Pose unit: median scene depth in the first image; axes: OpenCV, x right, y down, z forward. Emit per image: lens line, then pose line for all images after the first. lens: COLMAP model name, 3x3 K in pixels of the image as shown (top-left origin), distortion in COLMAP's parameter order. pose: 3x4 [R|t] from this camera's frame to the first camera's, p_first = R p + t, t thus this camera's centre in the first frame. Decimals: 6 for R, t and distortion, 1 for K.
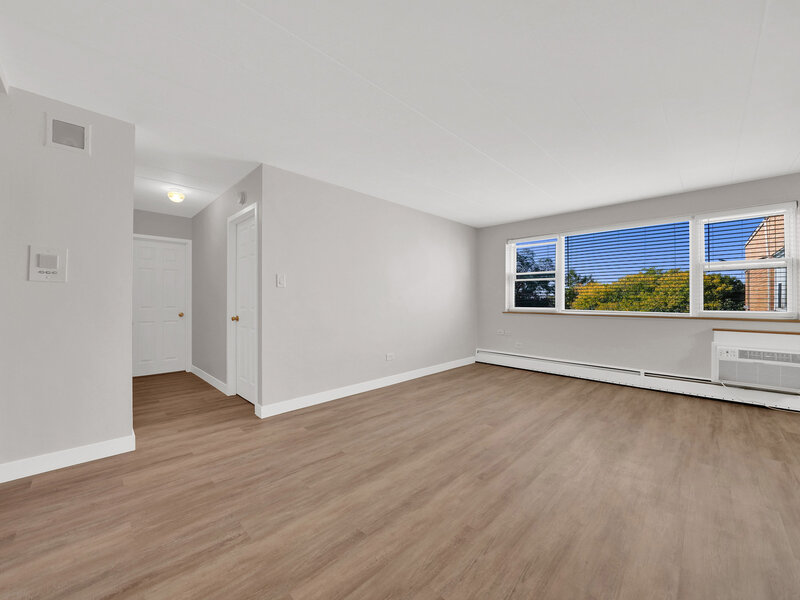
lens RADIAL K [[318.9, 0, 403.1], [0, 318.9, 301.6], [0, 0, 1]] dist [-0.017873, 0.000195]
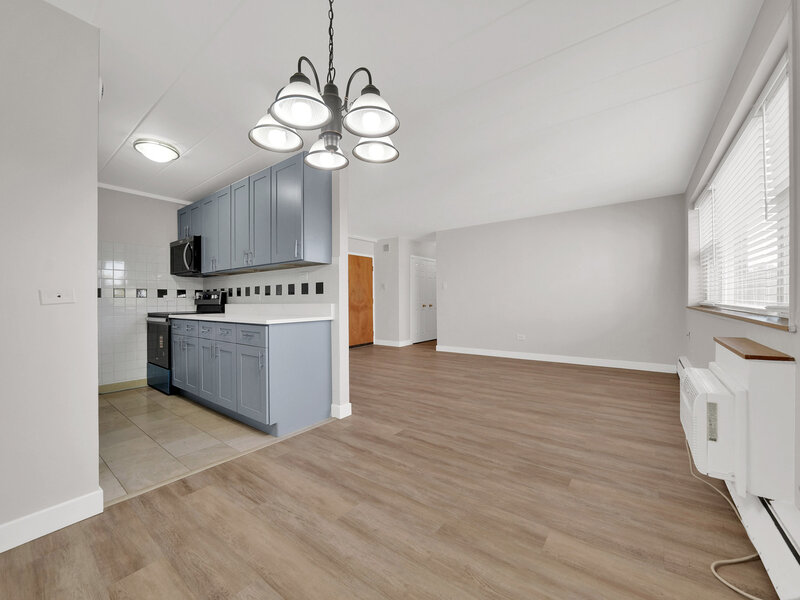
lens RADIAL K [[318.9, 0, 403.1], [0, 318.9, 301.6], [0, 0, 1]] dist [-0.017873, 0.000195]
pose [[0.125467, 0.000221, -0.992098, 1.573436], [0.007194, 0.999973, 0.001133, 0.027425], [0.992072, -0.007280, 0.125462, 0.464872]]
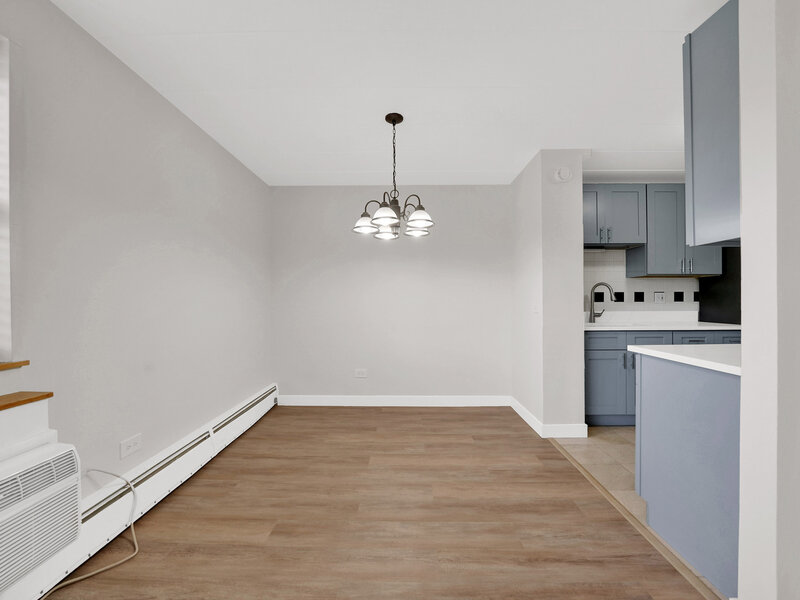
lens RADIAL K [[318.9, 0, 403.1], [0, 318.9, 301.6], [0, 0, 1]] dist [-0.017873, 0.000195]
pose [[-0.686629, 0.000906, 0.727007, 0.671472], [0.007658, 0.999953, 0.005987, -0.012791], [-0.726968, 0.009678, -0.686604, 0.893333]]
